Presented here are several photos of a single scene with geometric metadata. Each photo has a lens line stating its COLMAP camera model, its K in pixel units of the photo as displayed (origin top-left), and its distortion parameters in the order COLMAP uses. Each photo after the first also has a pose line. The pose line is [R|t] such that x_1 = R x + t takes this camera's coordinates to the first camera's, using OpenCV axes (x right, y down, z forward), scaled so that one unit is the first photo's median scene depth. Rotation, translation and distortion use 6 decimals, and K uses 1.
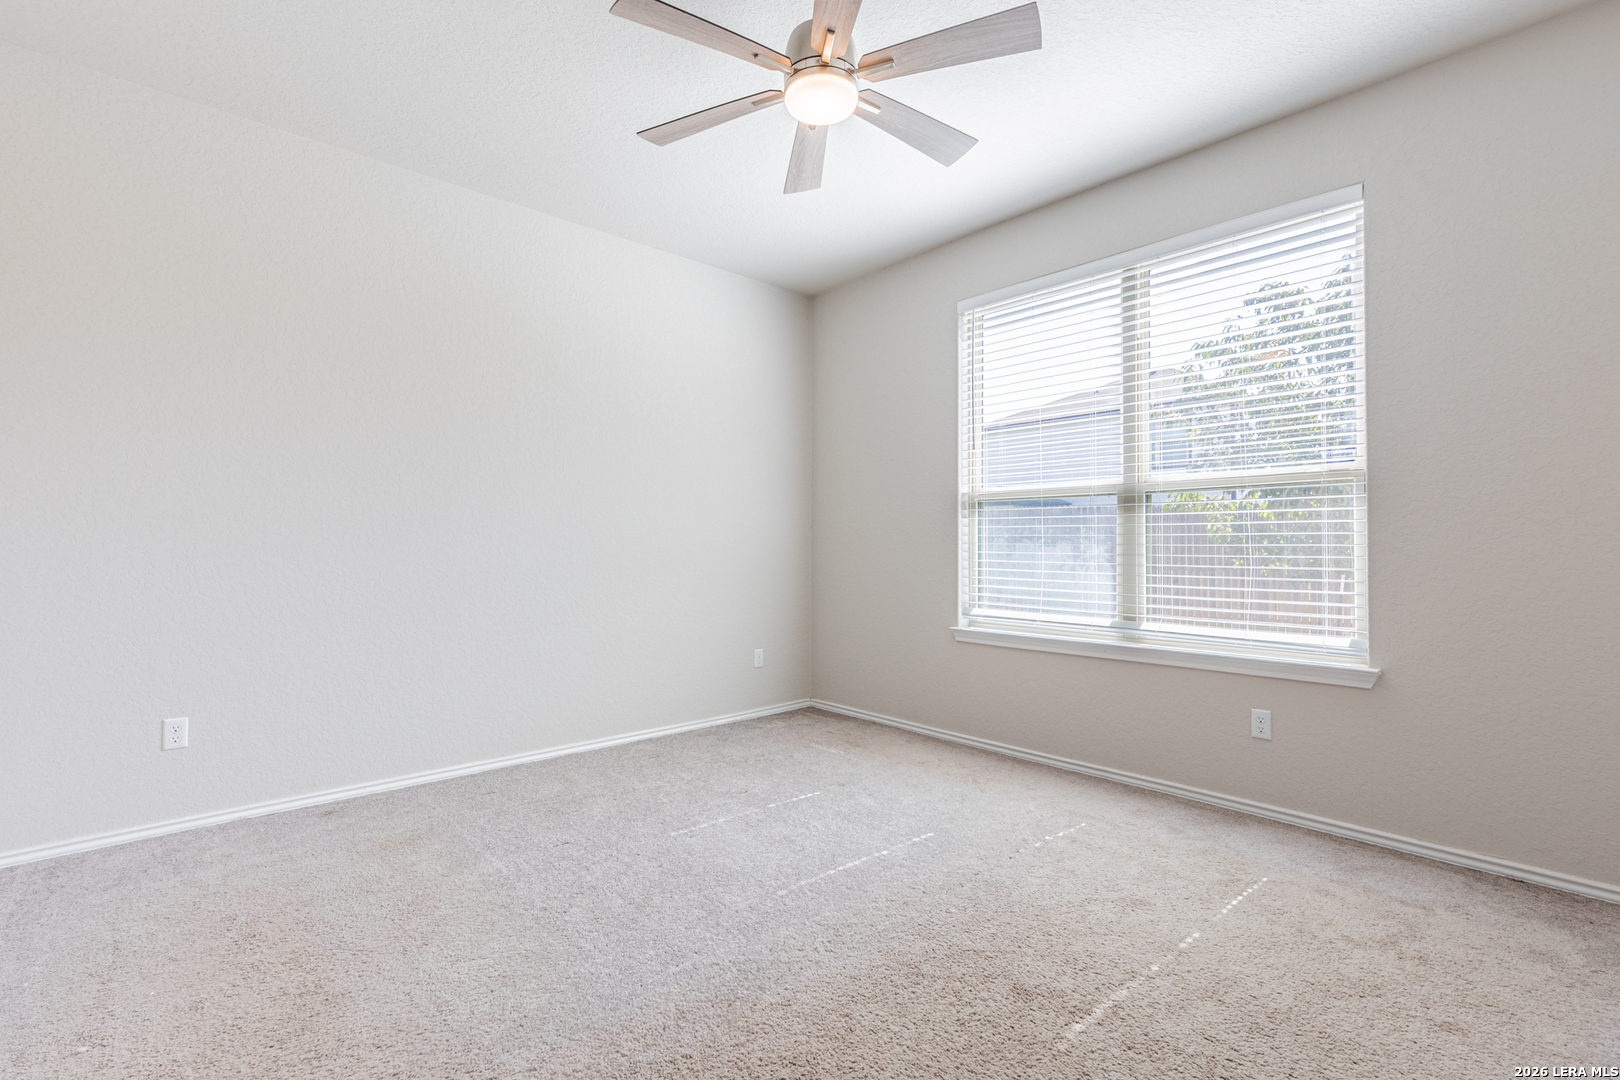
lens RADIAL K [[730.1, 0, 819.3], [0, 730.1, 544.3], [0, 0, 1]] dist [0.006734, -0.000459]
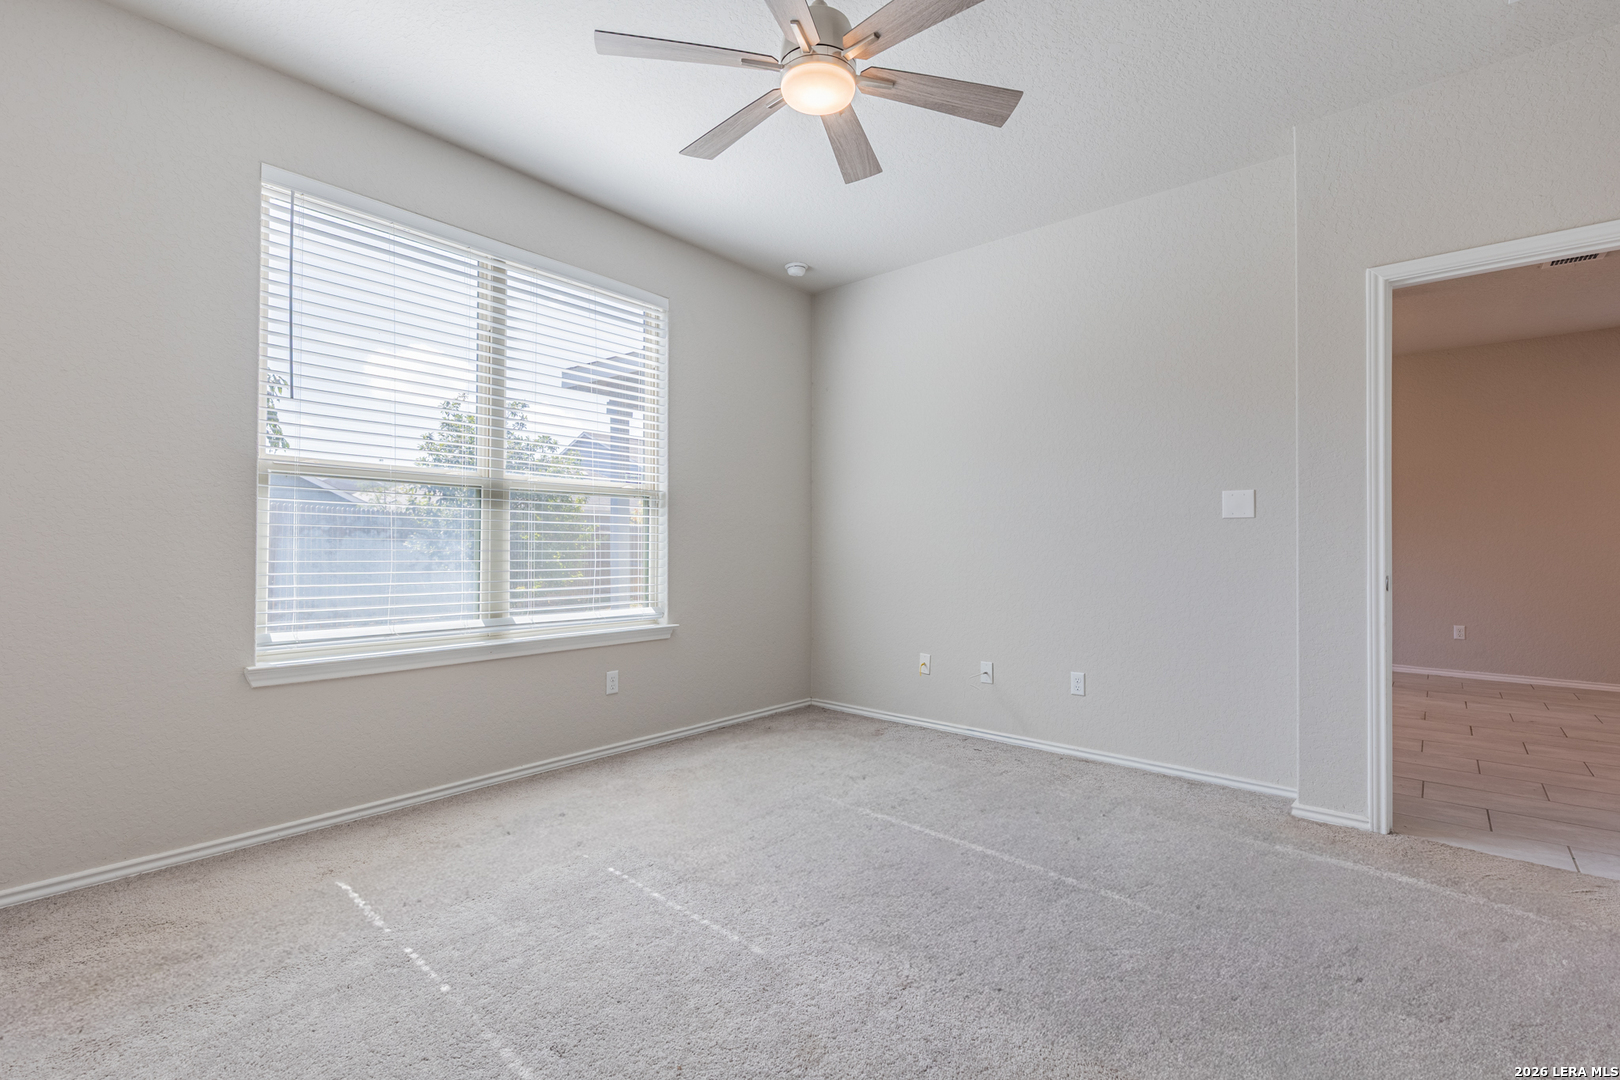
lens RADIAL K [[730.1, 0, 820.2], [0, 730.1, 543.2], [0, 0, 1]] dist [0.006734, -0.000459]
pose [[-0.123840, 0.002181, 0.992300, -0.598948], [-0.009006, 0.999954, -0.003322, 0.003312], [-0.992261, -0.009348, -0.123814, 0.681840]]
